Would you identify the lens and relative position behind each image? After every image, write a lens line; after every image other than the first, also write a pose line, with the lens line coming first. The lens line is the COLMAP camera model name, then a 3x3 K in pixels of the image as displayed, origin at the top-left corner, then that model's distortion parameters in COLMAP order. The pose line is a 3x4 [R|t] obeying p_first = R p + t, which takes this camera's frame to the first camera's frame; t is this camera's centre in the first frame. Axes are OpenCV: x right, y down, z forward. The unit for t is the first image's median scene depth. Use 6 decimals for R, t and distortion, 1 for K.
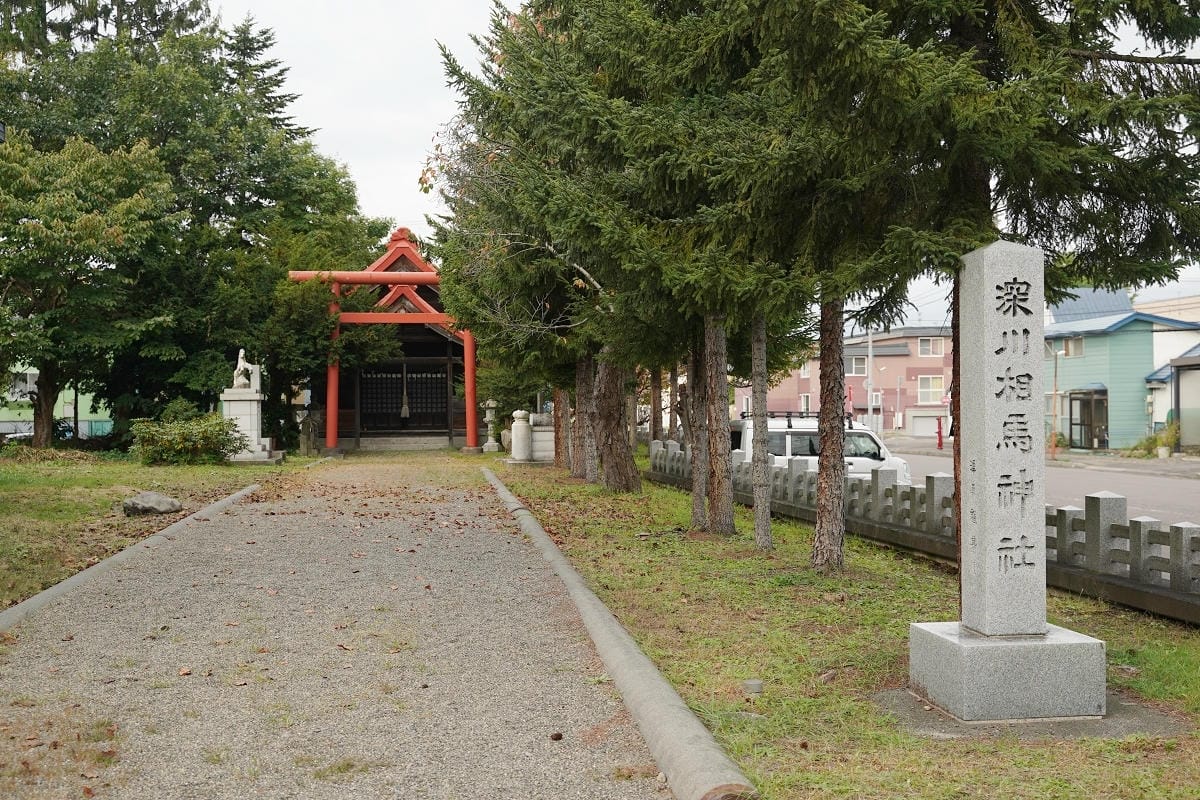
lens RADIAL K [[1421.3, 0, 600.0], [0, 1421.3, 400.0], [0, 0, 1]] dist [0.027451, 0.040466]
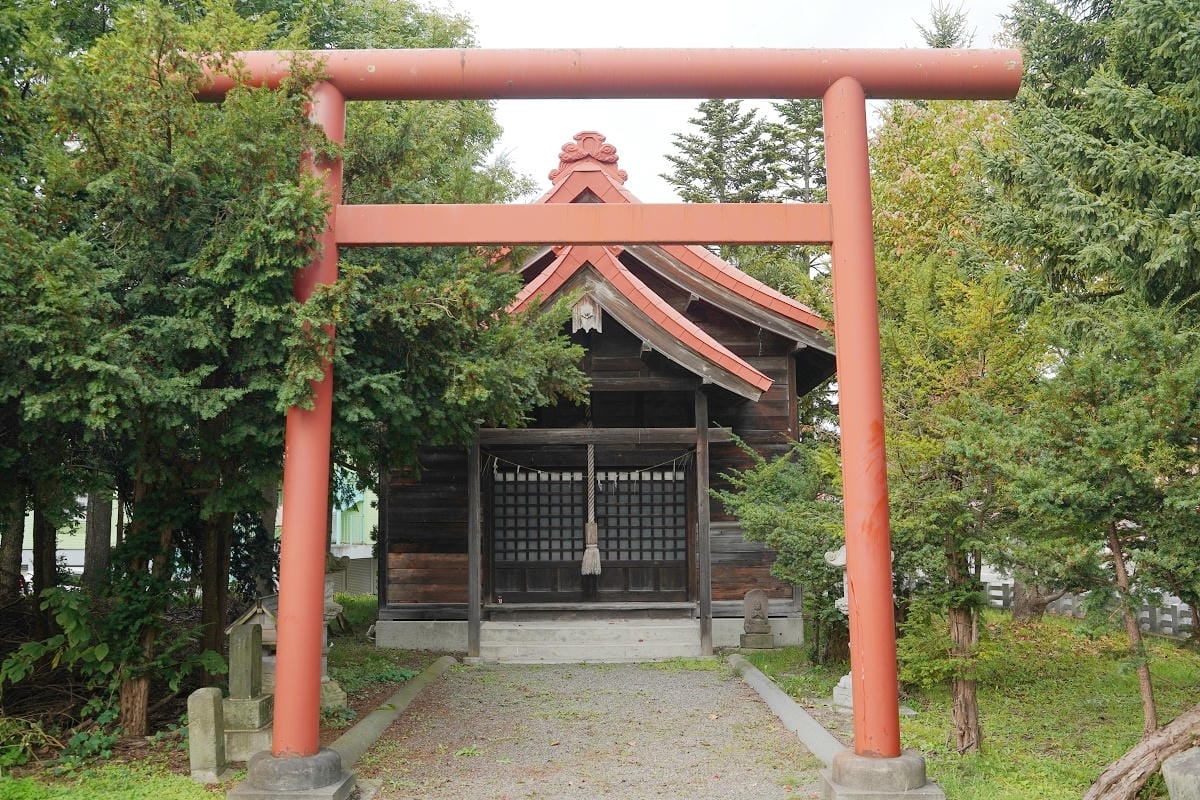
lens RADIAL K [[989.1, 0, 603.9], [0, 989.1, 409.7], [0, 0, 1]] dist [-0.057295, 0.004551]
pose [[0.992870, -0.011951, -0.118599, -0.097454], [-0.000422, 0.994603, -0.103753, -0.006045], [0.119199, 0.103063, 0.987507, 0.701287]]
